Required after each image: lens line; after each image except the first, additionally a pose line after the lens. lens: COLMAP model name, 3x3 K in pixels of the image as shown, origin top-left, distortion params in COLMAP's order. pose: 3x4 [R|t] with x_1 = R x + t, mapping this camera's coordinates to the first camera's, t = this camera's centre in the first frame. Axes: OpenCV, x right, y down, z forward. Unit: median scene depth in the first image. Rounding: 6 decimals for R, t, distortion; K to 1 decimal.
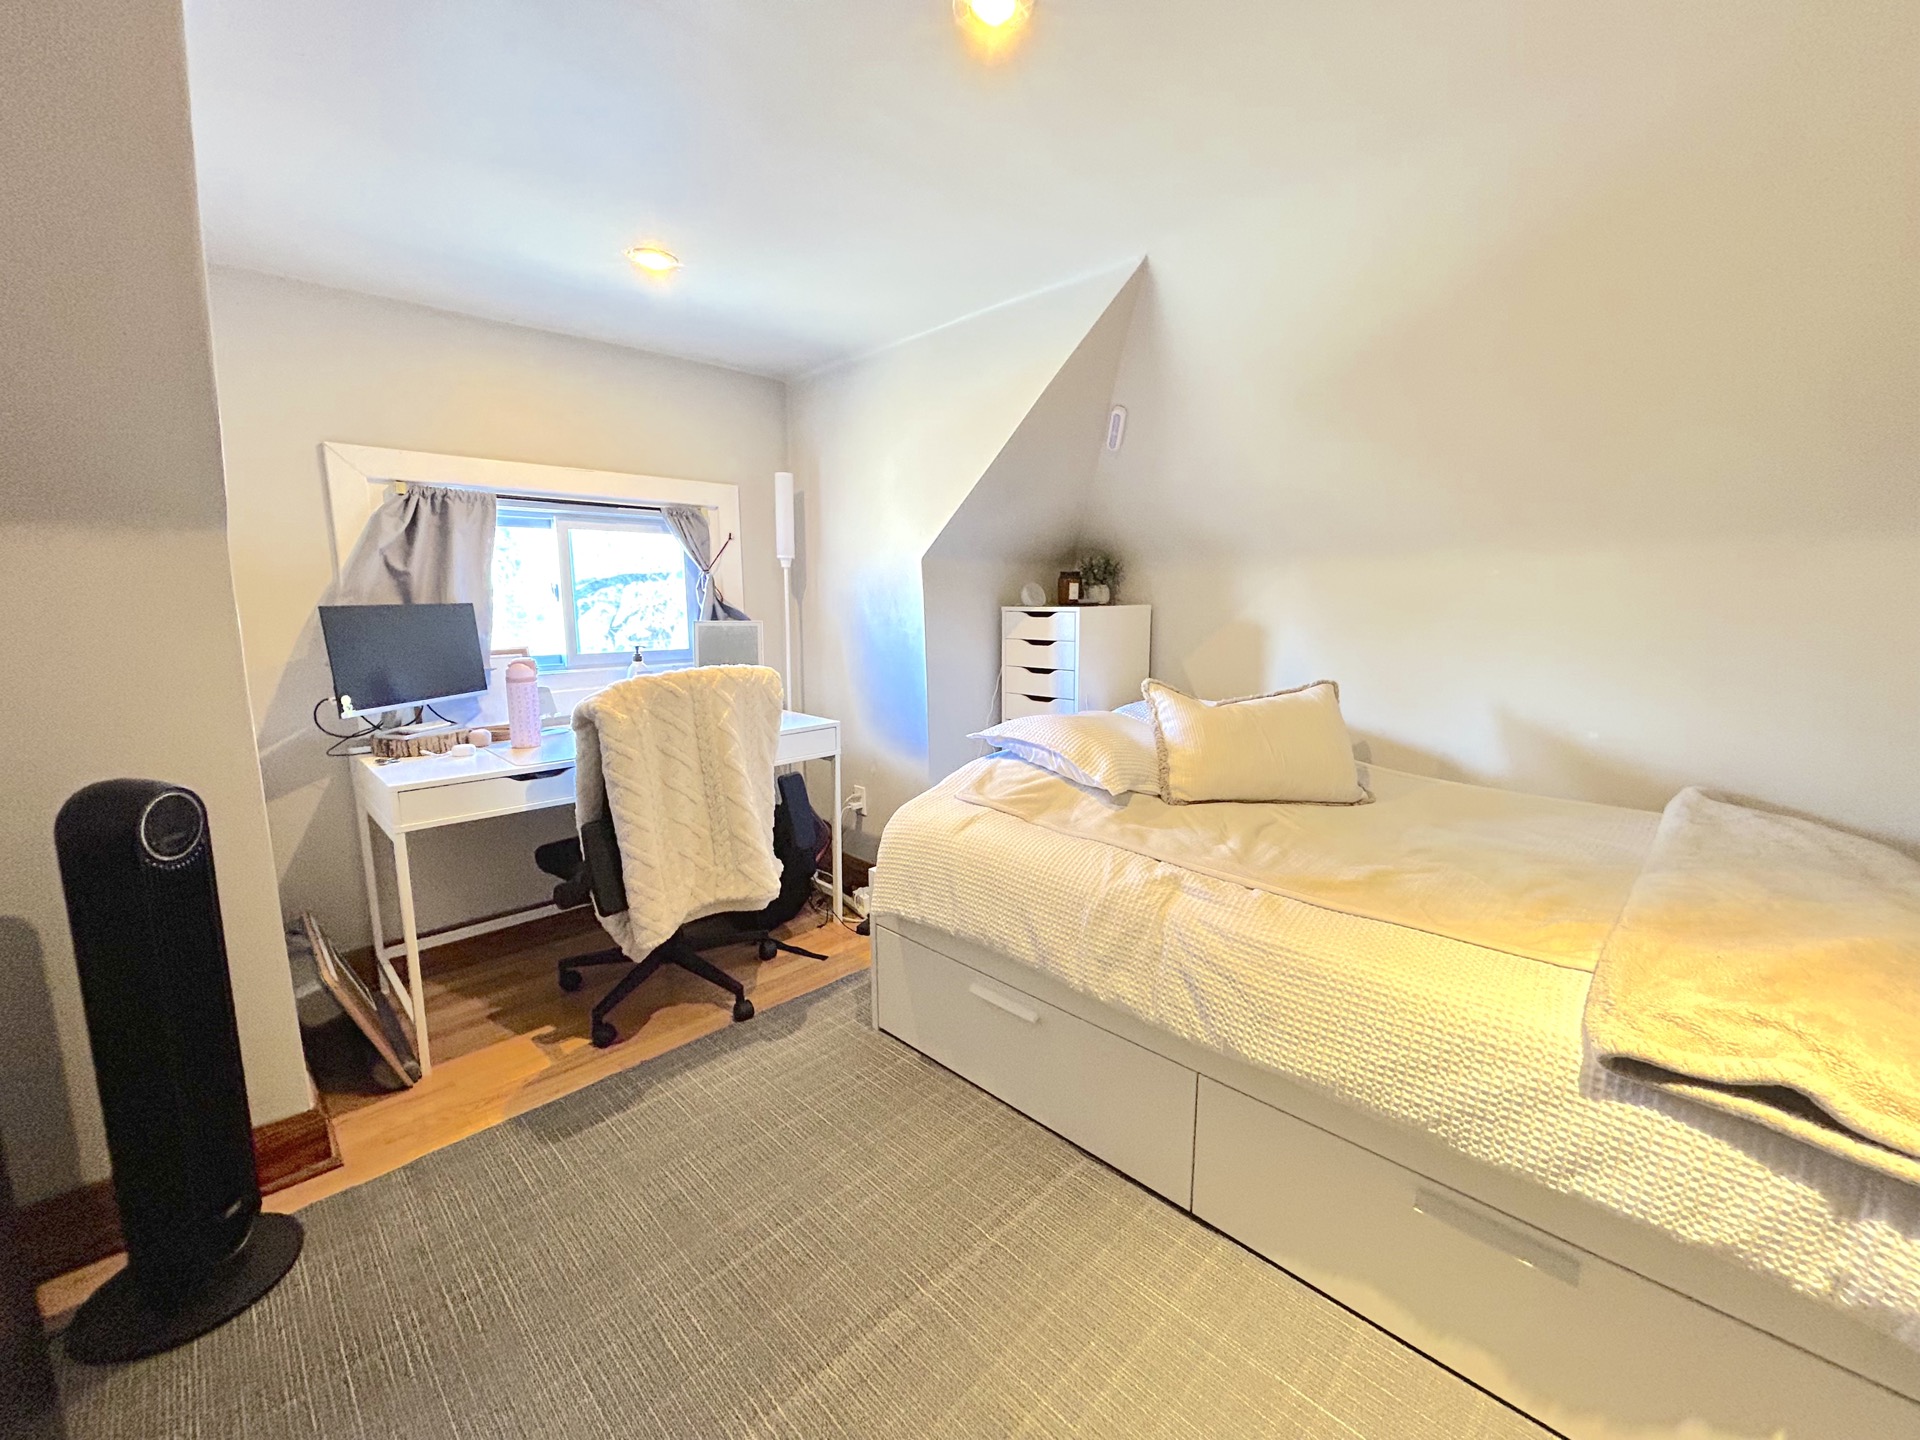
lens RADIAL K [[779.2, 0, 961.9], [0, 779.2, 715.3], [0, 0, 1]] dist [-0.002026, 0.000929]
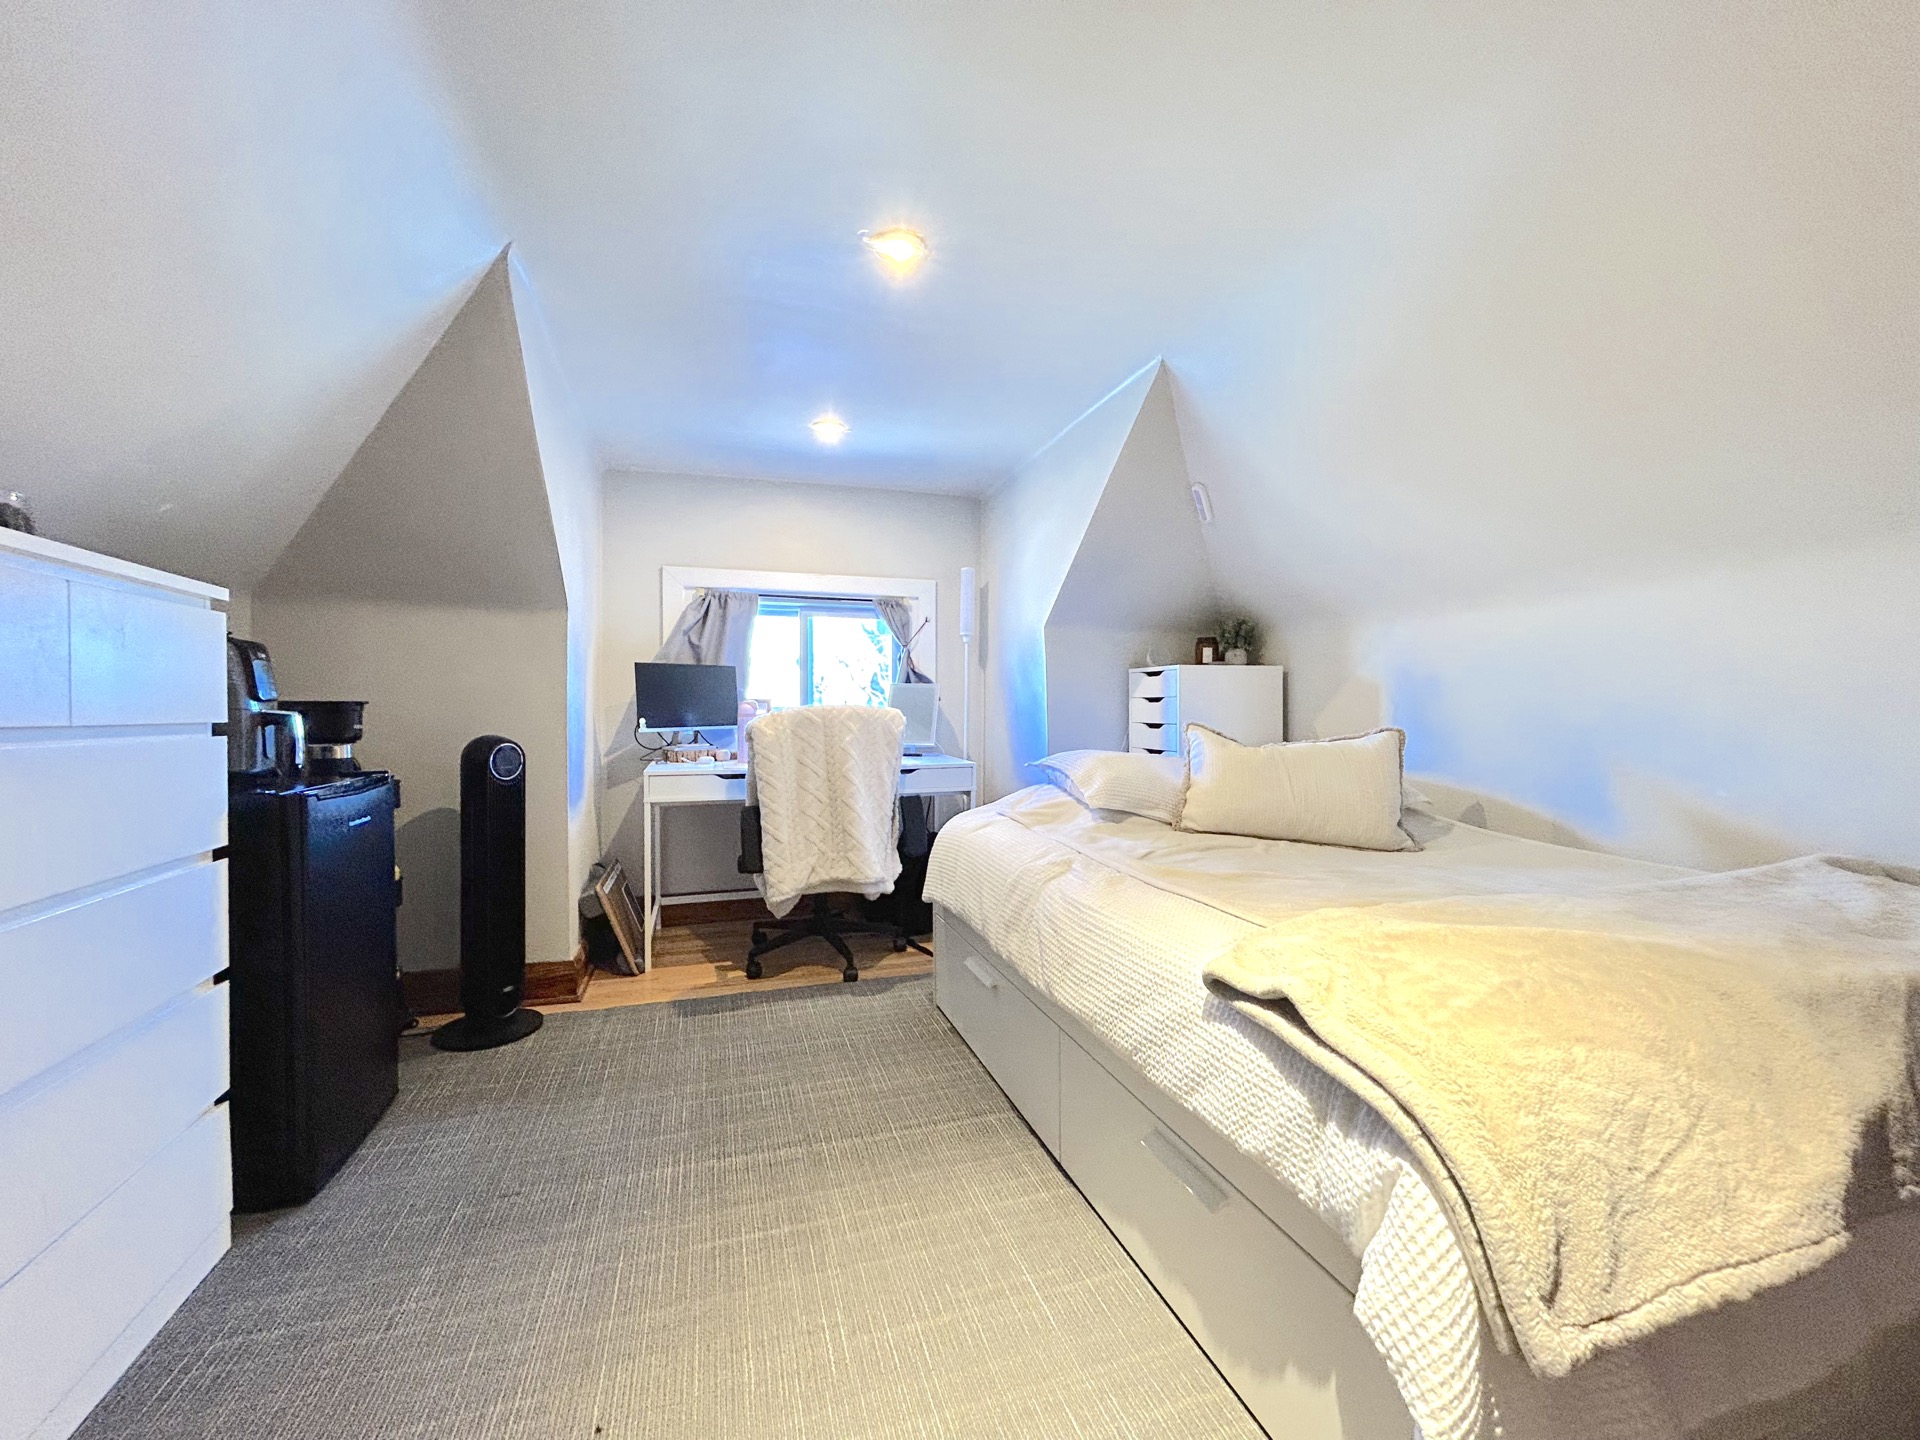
lens RADIAL K [[779.2, 0, 961.9], [0, 779.2, 715.3], [0, 0, 1]] dist [-0.002026, 0.000929]
pose [[0.889689, 0.011257, -0.456428, 0.494290], [-0.073370, 0.990228, -0.118593, 0.106074], [0.450633, 0.138999, 0.881821, -0.102745]]
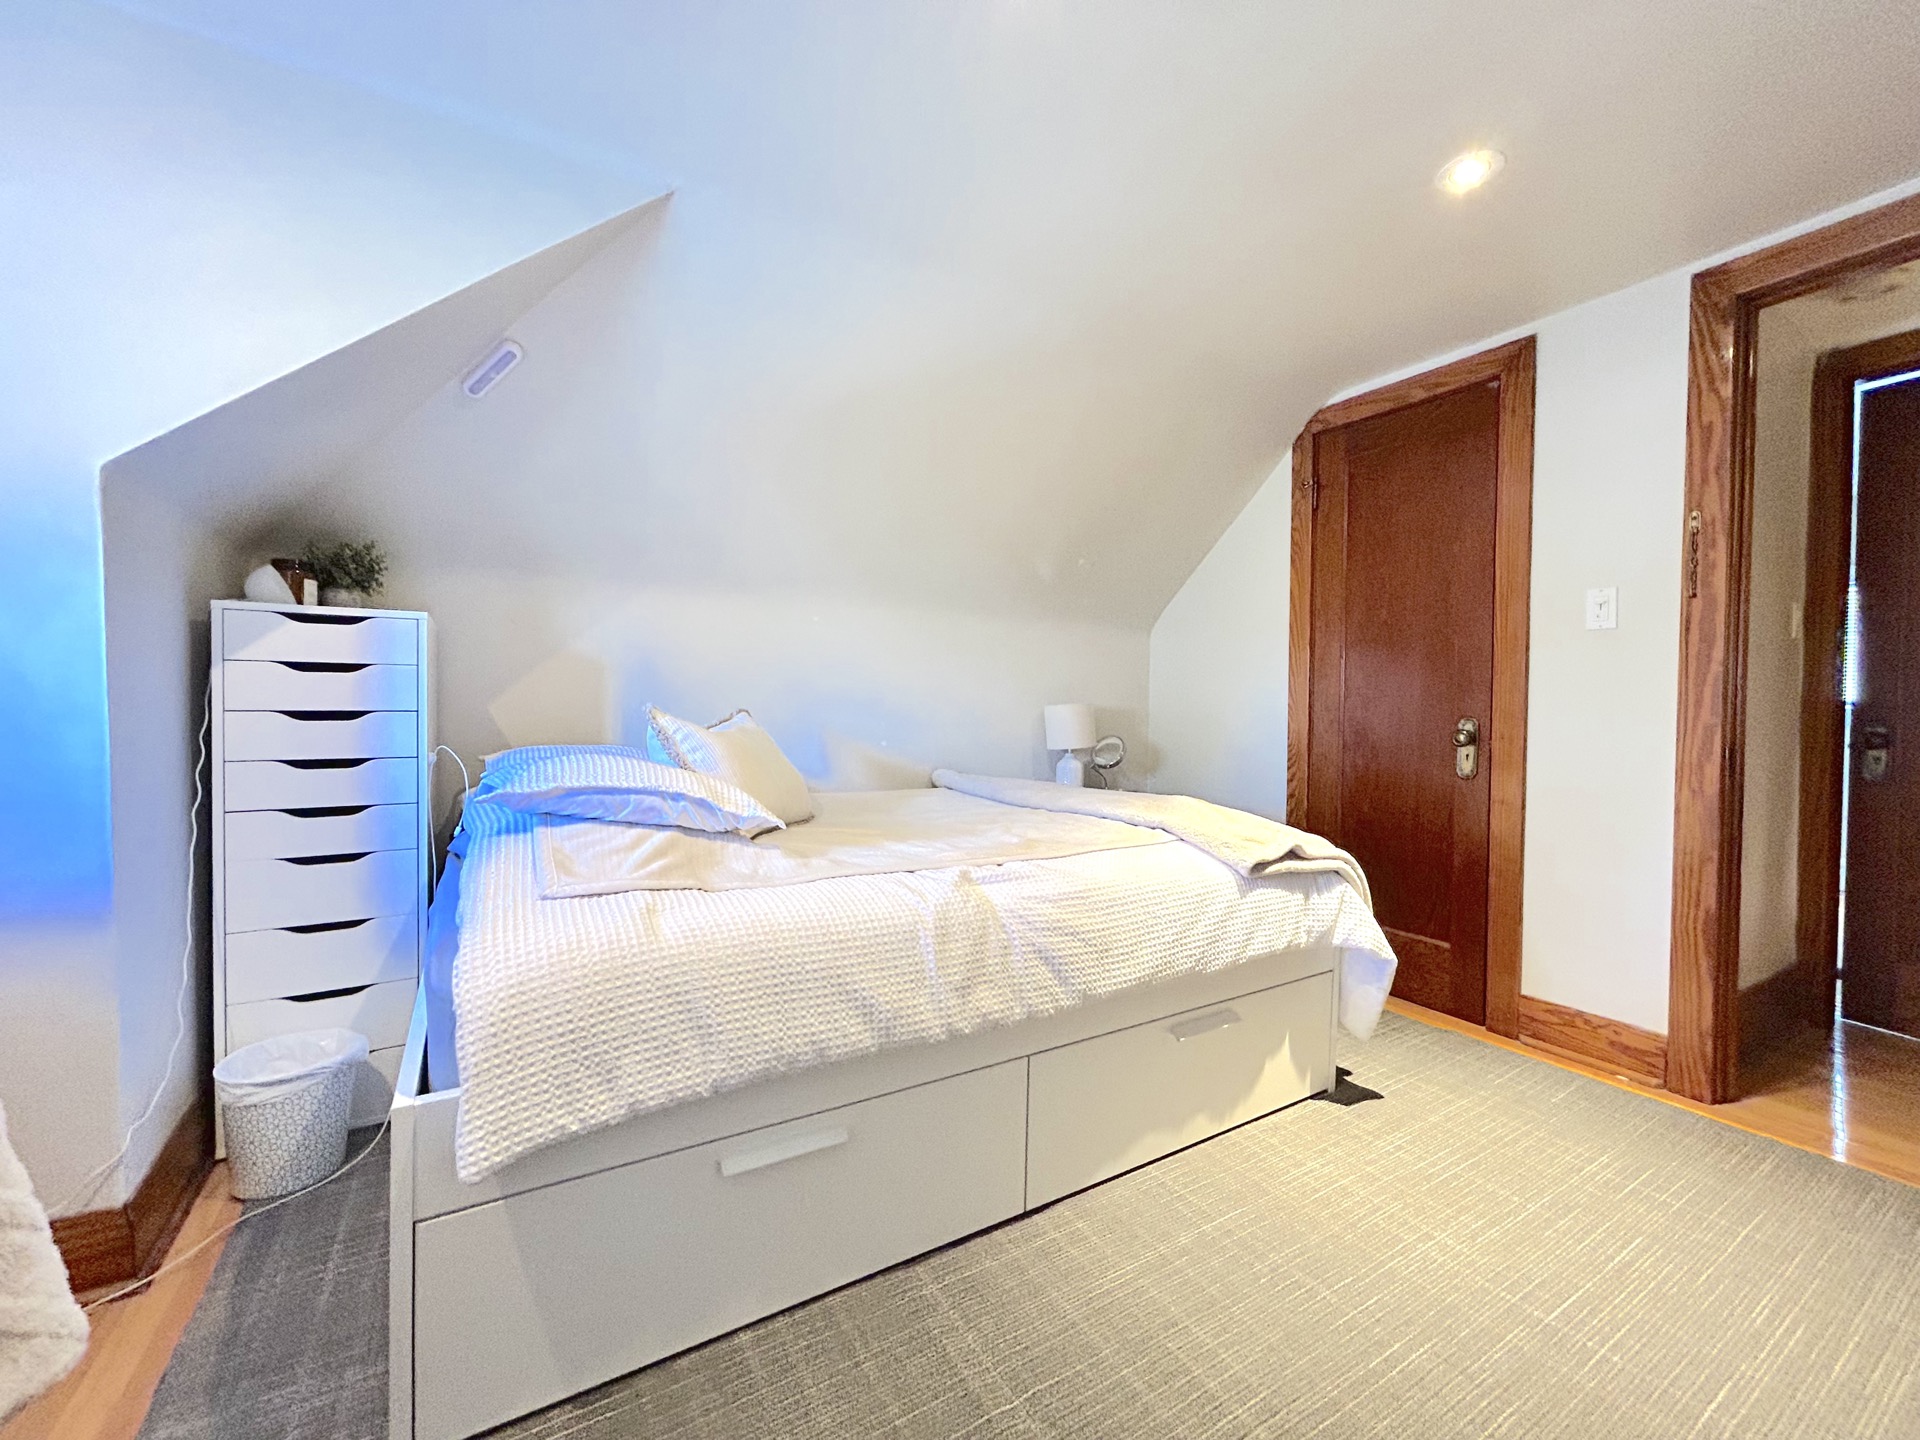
lens RADIAL K [[779.2, 0, 961.9], [0, 779.2, 715.3], [0, 0, 1]] dist [-0.002026, 0.000929]
pose [[0.239452, -0.008745, 0.970869, -0.486842], [0.132868, 0.990847, -0.023846, 0.027778], [-0.961774, 0.134707, 0.238423, 0.559011]]
